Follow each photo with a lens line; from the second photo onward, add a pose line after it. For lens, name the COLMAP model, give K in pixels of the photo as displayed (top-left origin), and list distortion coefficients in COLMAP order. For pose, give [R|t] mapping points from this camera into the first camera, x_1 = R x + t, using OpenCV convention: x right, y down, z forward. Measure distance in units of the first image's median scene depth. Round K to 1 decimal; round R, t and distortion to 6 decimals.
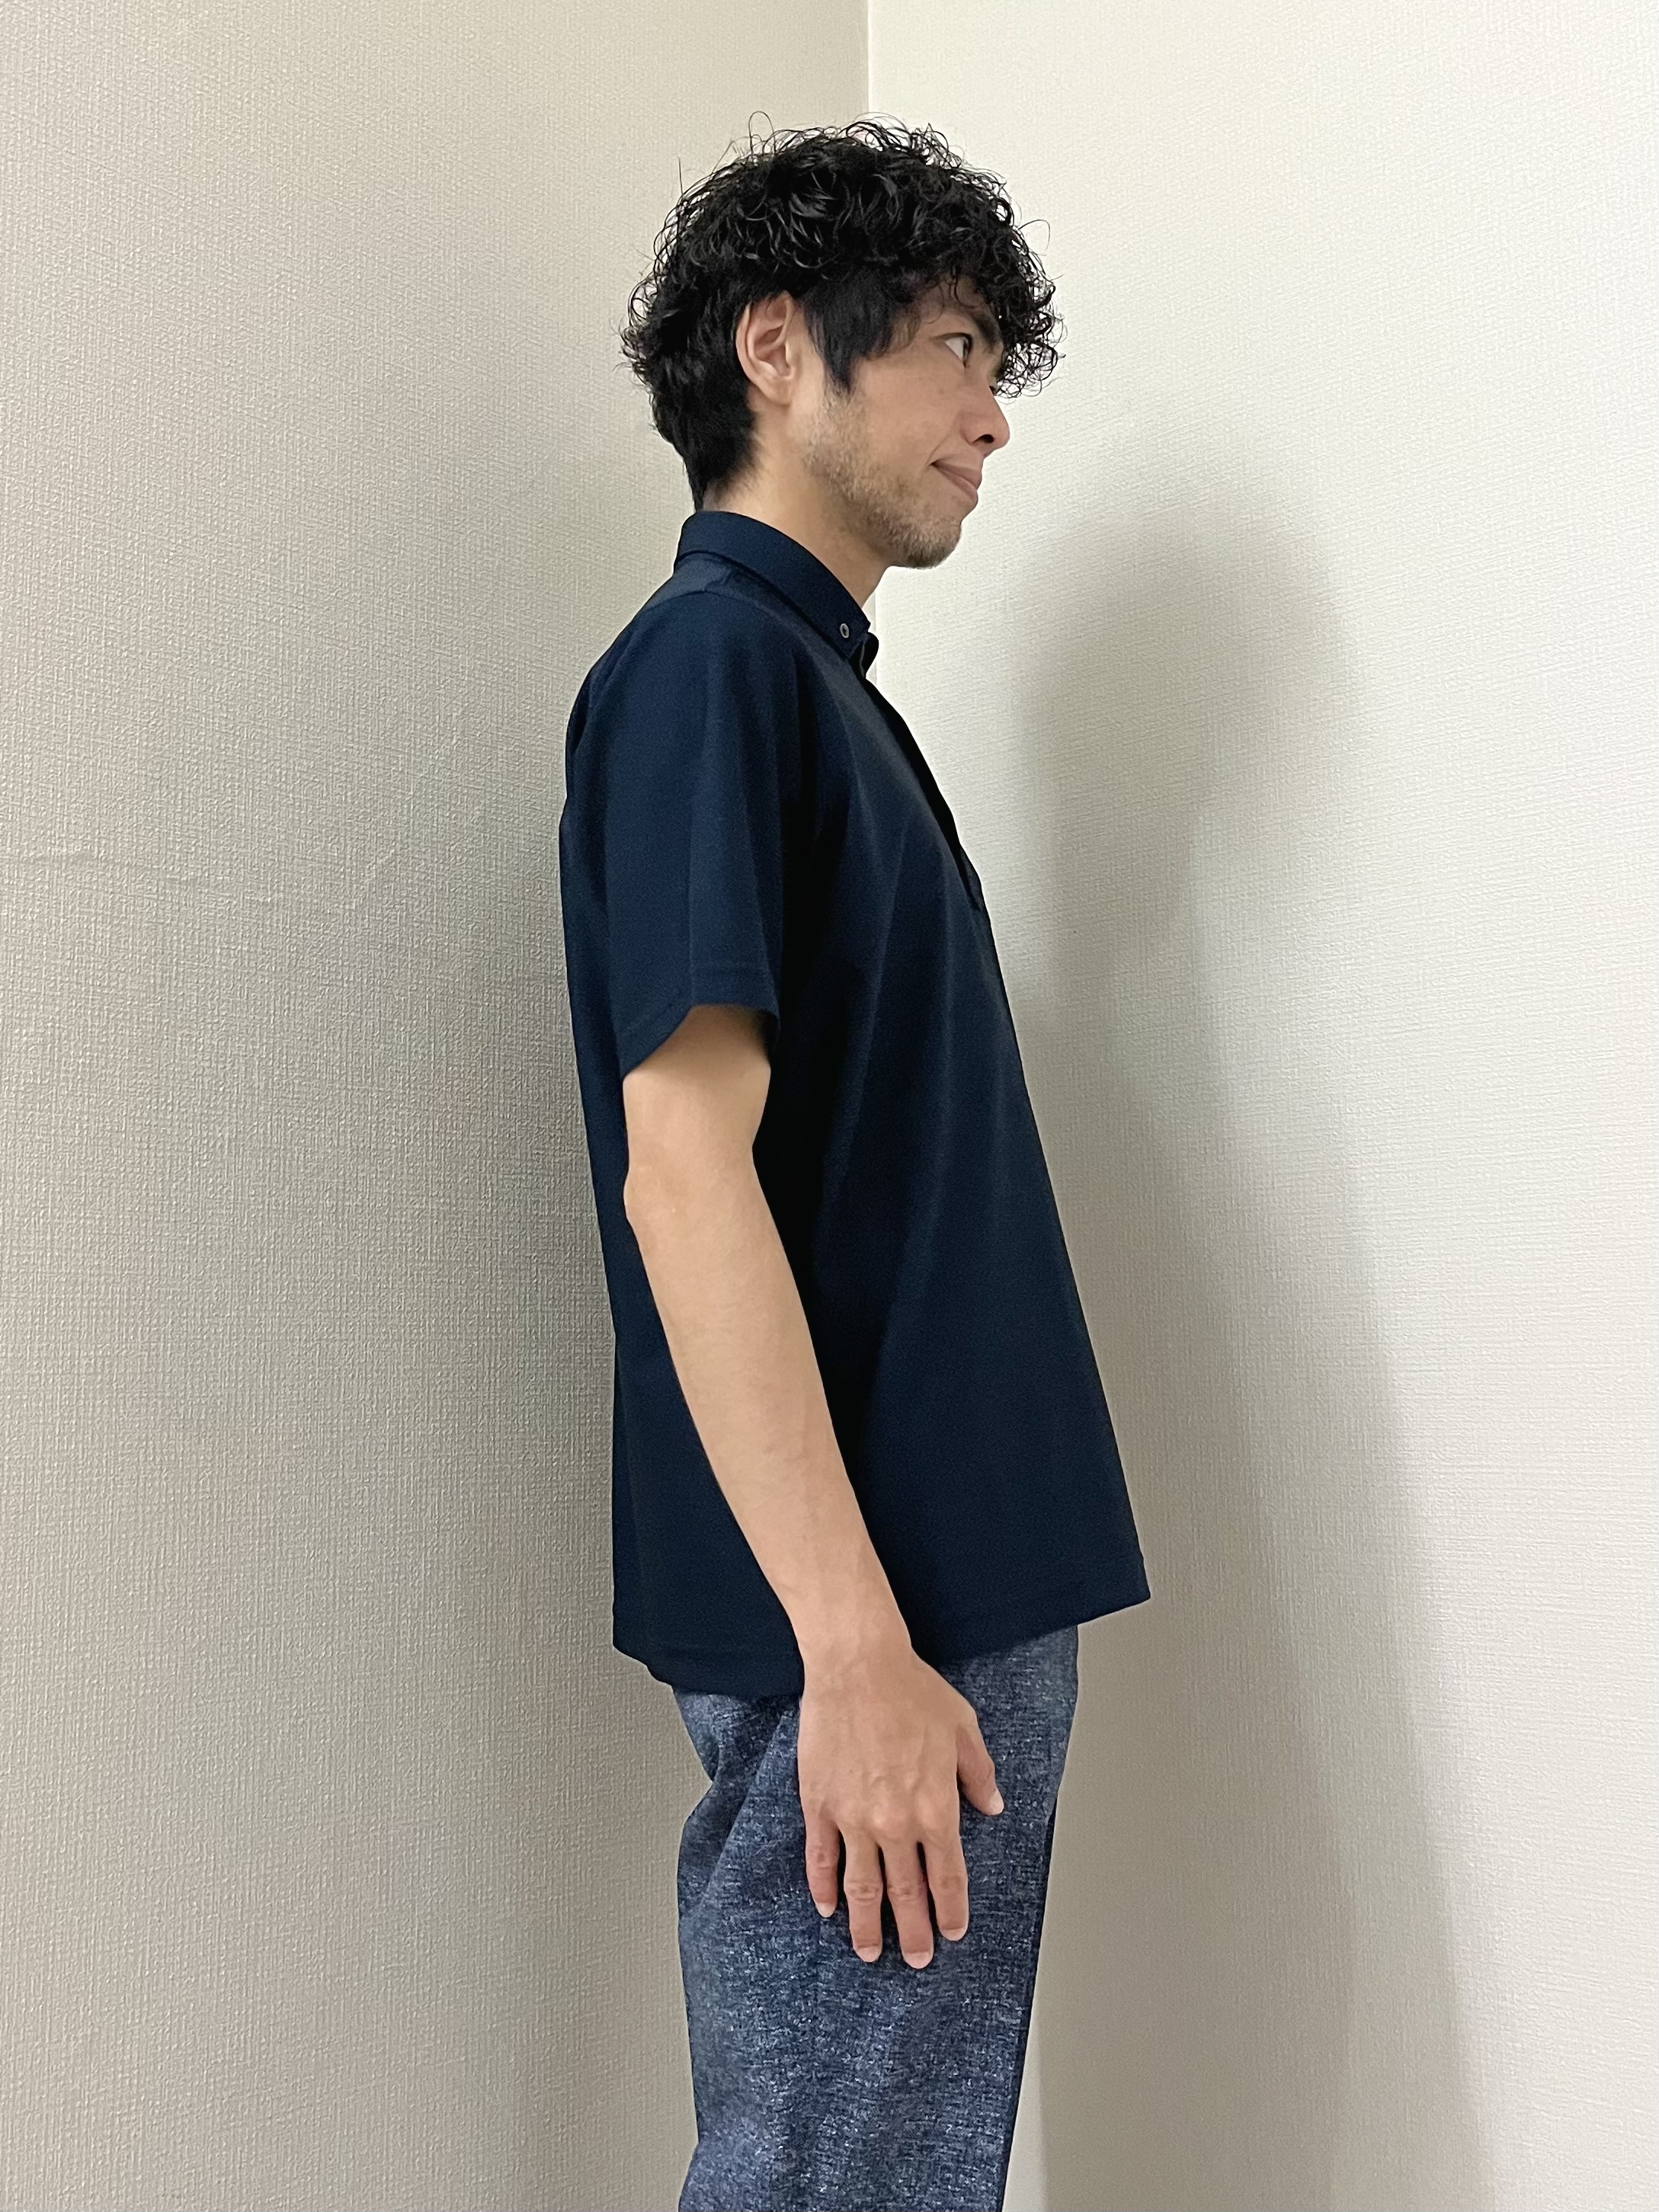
lens RADIAL K [[1752.6, 0, 839.8], [0, 1752.6, 1096.4], [0, 0, 1]] dist [0.009783, 0.002642]
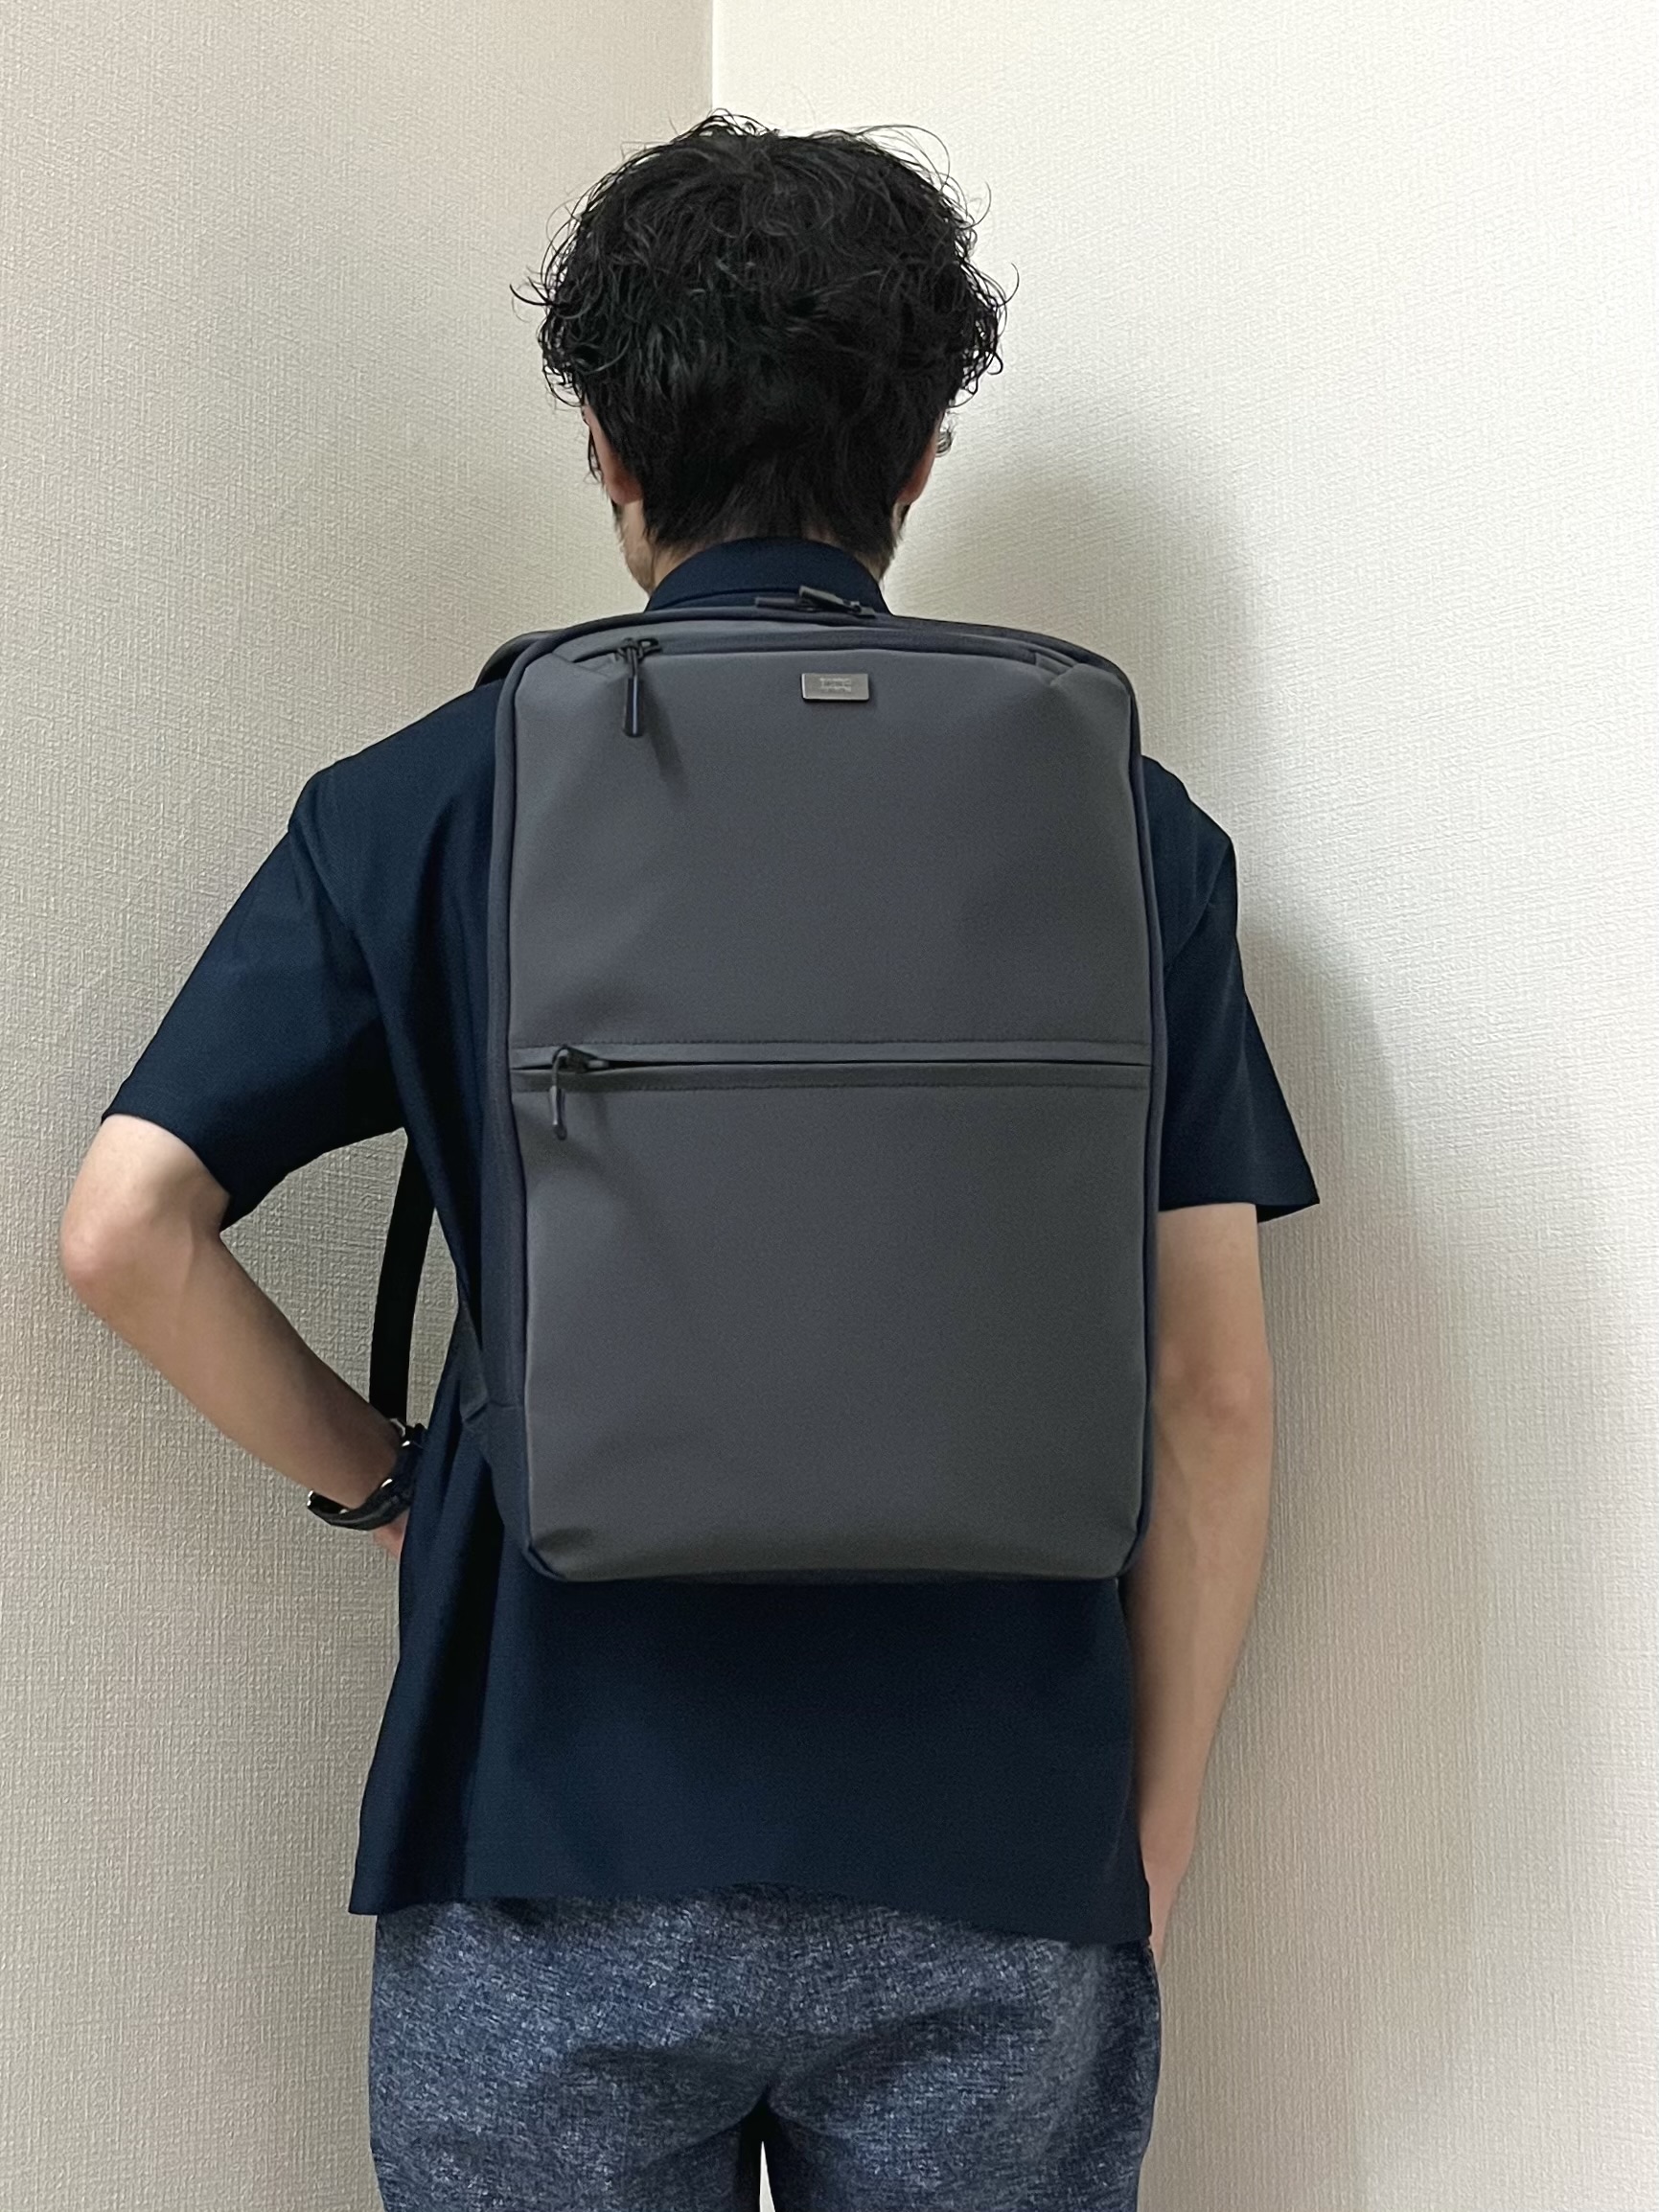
lens RADIAL K [[1679.8, 0, 830.6], [0, 1679.8, 1096.7], [0, 0, 1]] dist [0.010182, 0.001238]
pose [[0.998315, 0.017980, -0.055174, 0.118768], [-0.018118, 0.999834, -0.001999, -0.085457], [0.055129, 0.002995, 0.998475, 0.244072]]
